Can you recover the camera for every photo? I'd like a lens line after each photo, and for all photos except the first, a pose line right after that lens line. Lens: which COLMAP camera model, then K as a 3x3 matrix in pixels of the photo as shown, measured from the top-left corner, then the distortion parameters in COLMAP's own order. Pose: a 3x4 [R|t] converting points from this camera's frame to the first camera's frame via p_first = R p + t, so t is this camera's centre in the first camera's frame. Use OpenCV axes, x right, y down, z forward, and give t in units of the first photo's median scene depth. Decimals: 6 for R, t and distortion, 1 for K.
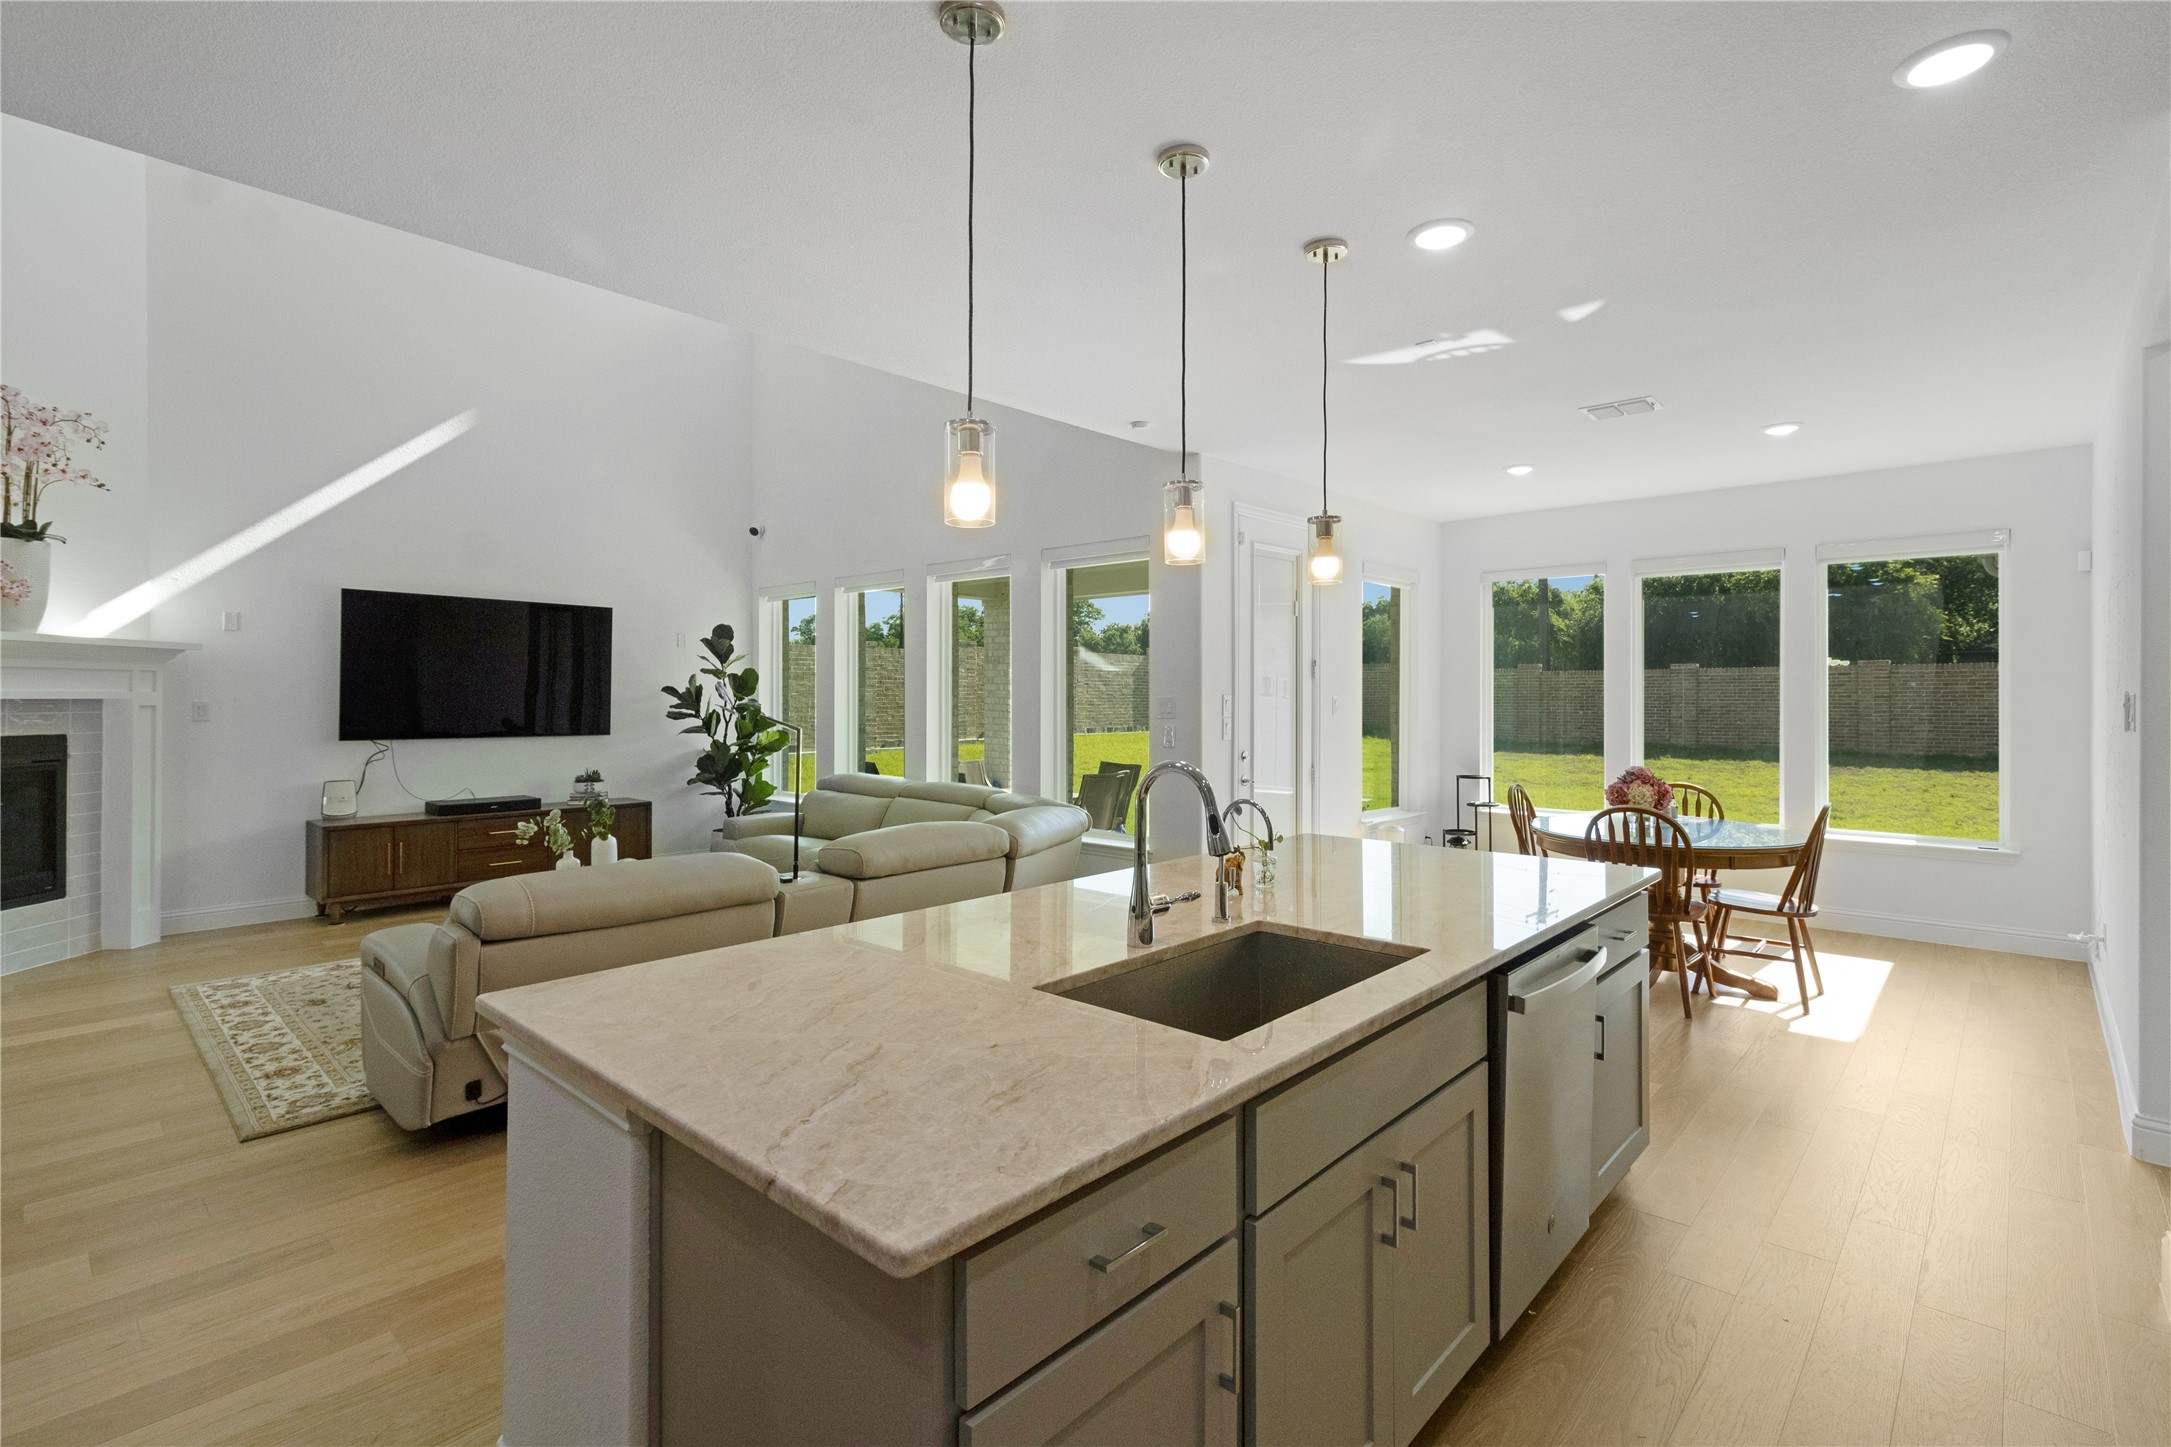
lens RADIAL K [[1013.4, 0, 1084.6], [0, 1013.4, 691.1], [0, 0, 1]] dist [0.000757, 0.000187]
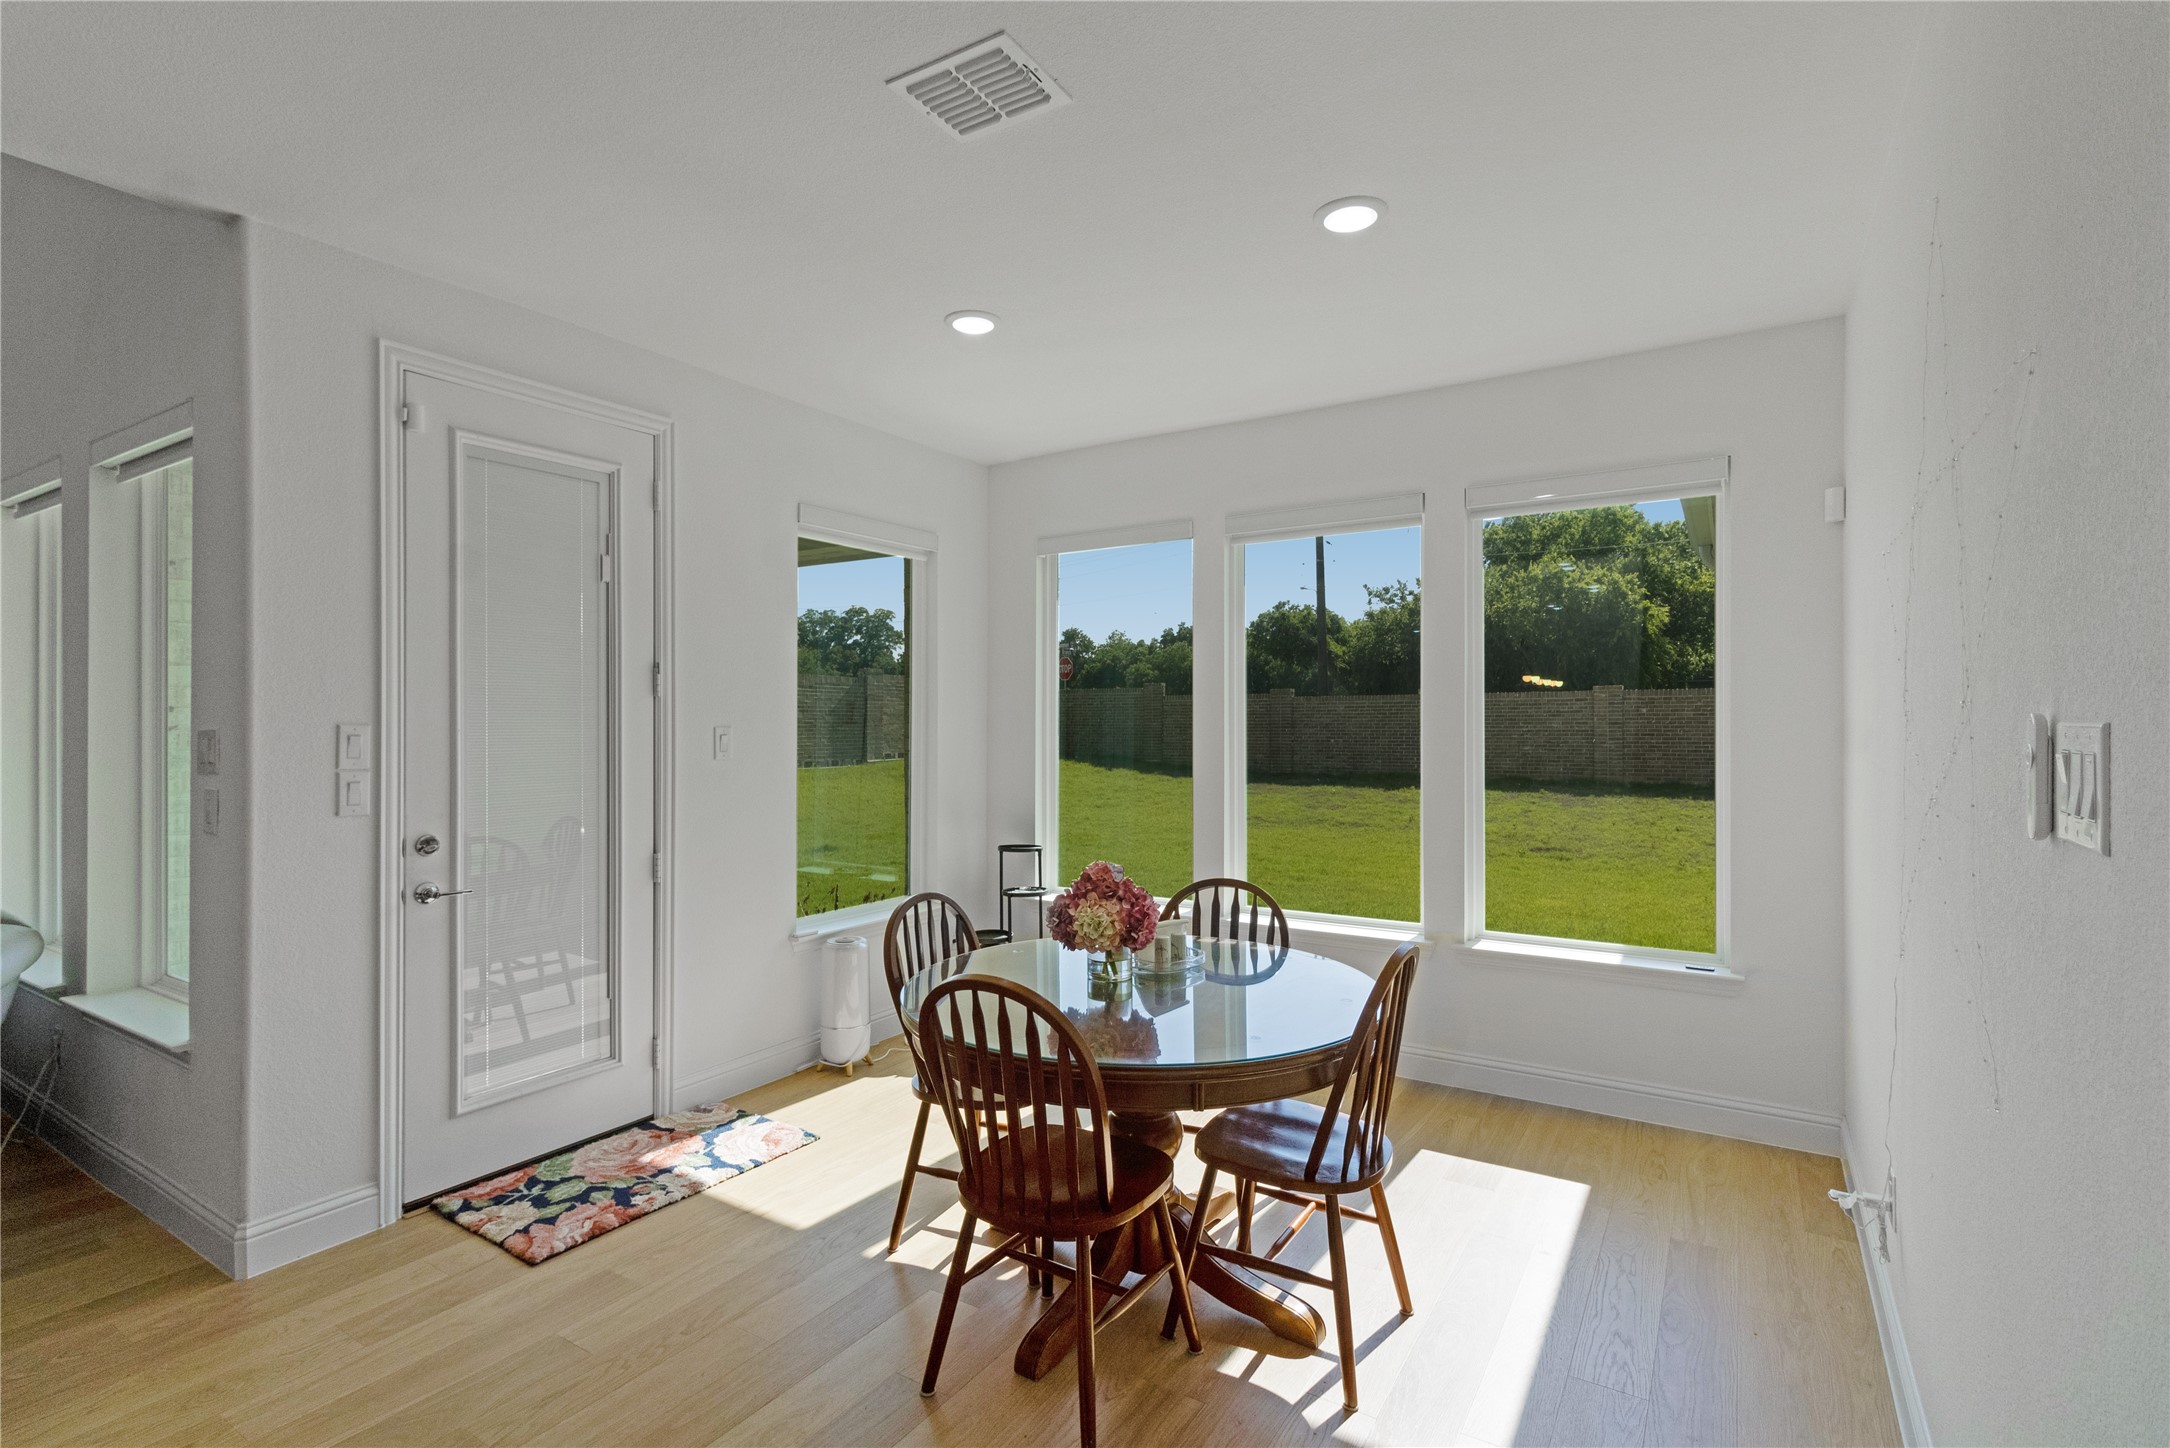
lens RADIAL K [[1022.4, 0, 1085.7], [0, 1022.4, 713.3], [0, 0, 1]] dist [-0.000708, -0.000123]
pose [[0.984421, 0.000598, 0.175827, 0.382872], [0.000194, 0.999990, -0.004485, 0.000332], [-0.175827, 0.004449, 0.984411, 0.419560]]
